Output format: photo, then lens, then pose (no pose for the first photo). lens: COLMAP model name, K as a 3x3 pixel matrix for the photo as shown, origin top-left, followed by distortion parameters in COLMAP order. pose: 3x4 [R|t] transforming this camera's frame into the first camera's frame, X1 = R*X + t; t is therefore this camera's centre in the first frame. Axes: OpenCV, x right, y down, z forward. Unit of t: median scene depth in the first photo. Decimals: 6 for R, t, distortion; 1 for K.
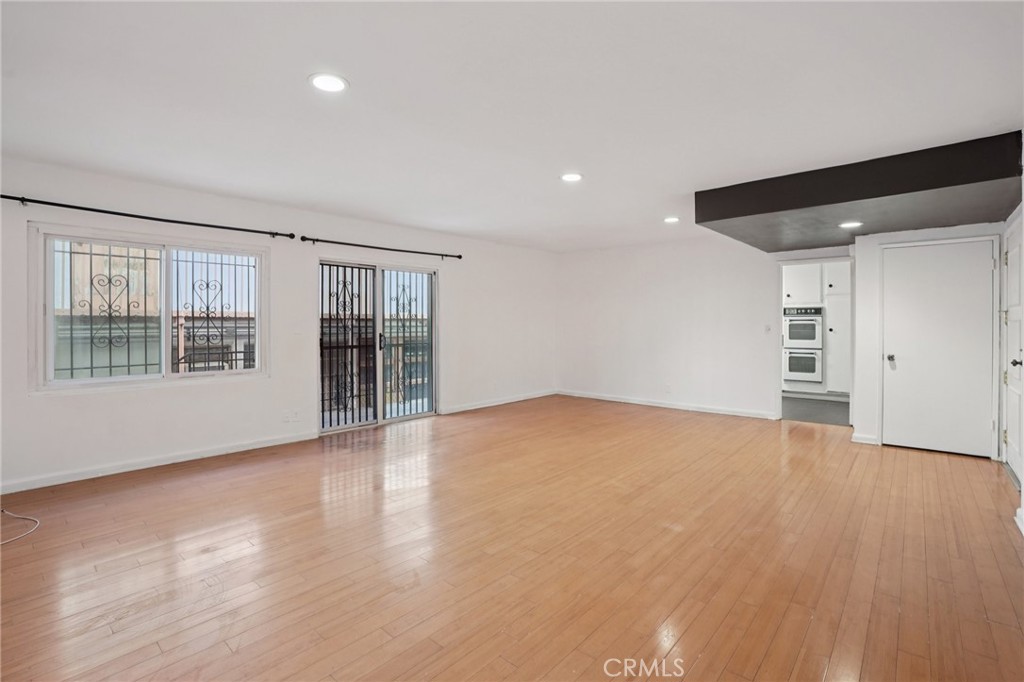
lens RADIAL K [[481.1, 0, 511.5], [0, 481.1, 325.7], [0, 0, 1]] dist [-0.069630, 0.028085]
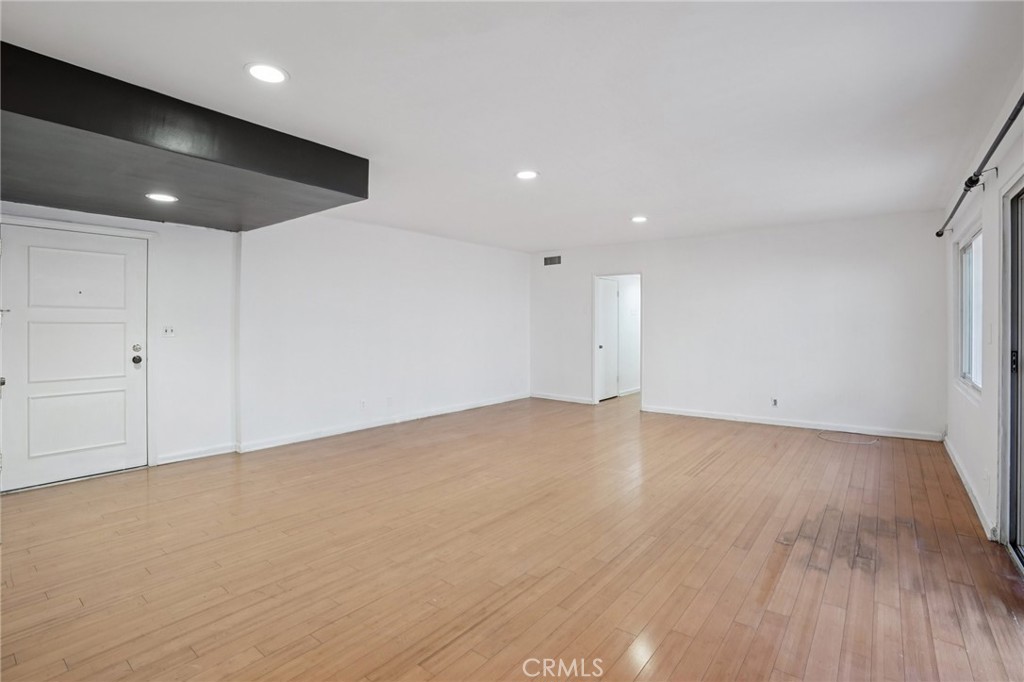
lens RADIAL K [[481.1, 0, 511.5], [0, 481.1, 325.7], [0, 0, 1]] dist [-0.069630, 0.028085]
pose [[-0.998737, 0.002036, -0.050212, 0.149239], [0.001562, 0.999954, 0.009486, -0.009017], [0.050229, 0.009396, -0.998694, 1.426823]]
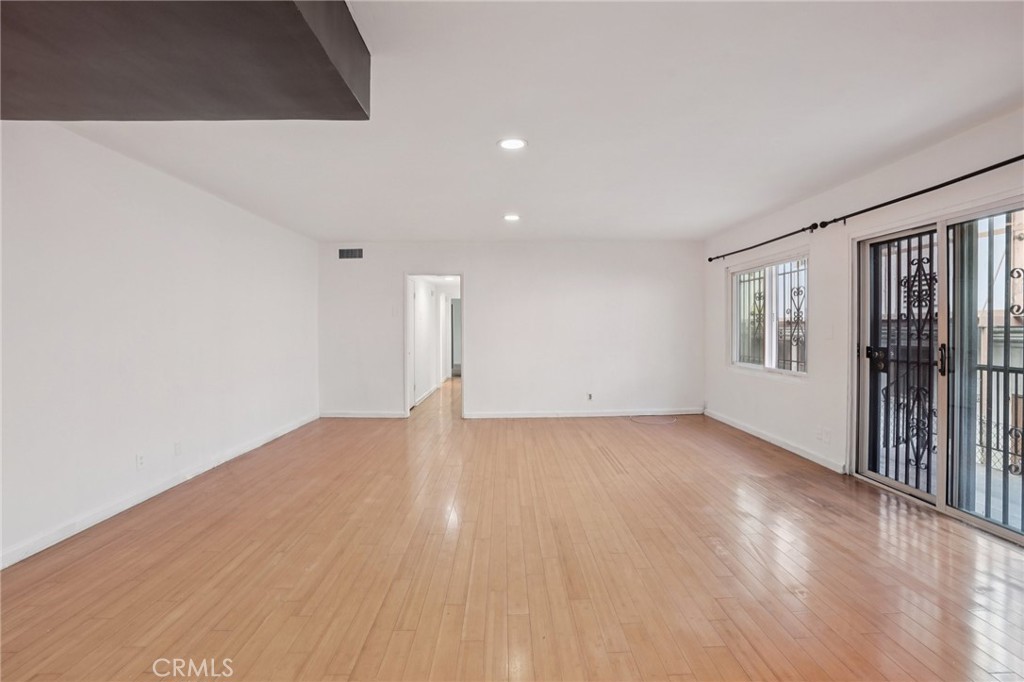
lens RADIAL K [[476.9, 0, 515.4], [0, 476.9, 332.4], [0, 0, 1]] dist [-0.065645, 0.023537]
pose [[-0.736561, 0.009720, -0.676301, 0.475136], [0.000903, 0.999910, 0.013388, -0.005268], [0.676371, 0.009251, -0.736503, 1.148580]]
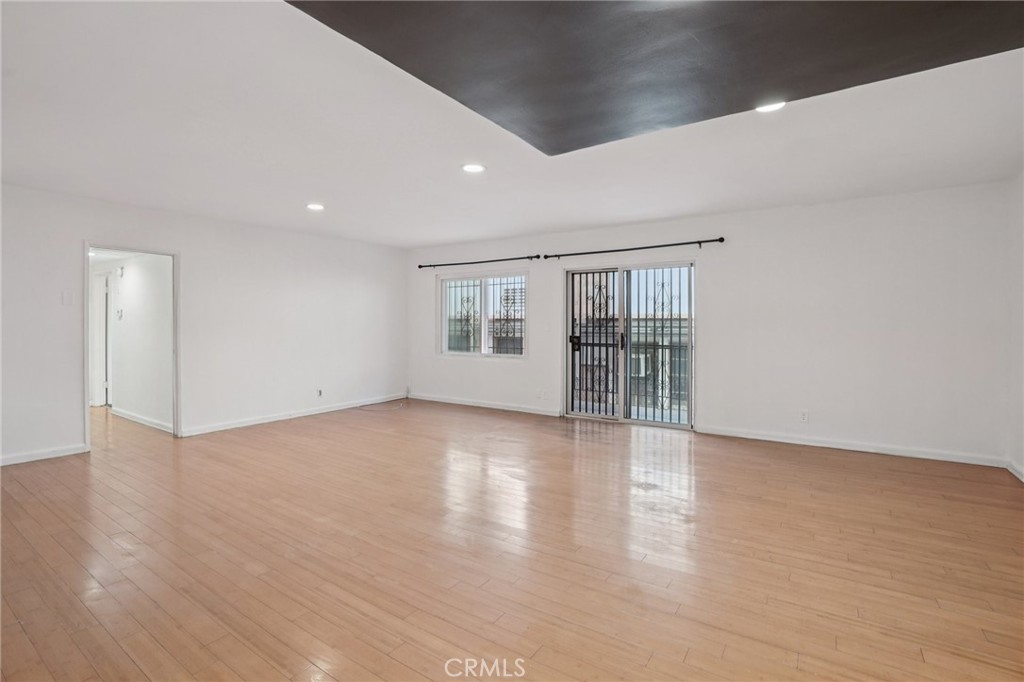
lens RADIAL K [[481.1, 0, 511.5], [0, 481.1, 325.7], [0, 0, 1]] dist [-0.069630, 0.028085]
pose [[0.124578, 0.005861, -0.992193, 0.775660], [-0.007534, 0.999959, 0.004961, -0.003669], [0.992181, 0.006857, 0.124617, 0.695121]]
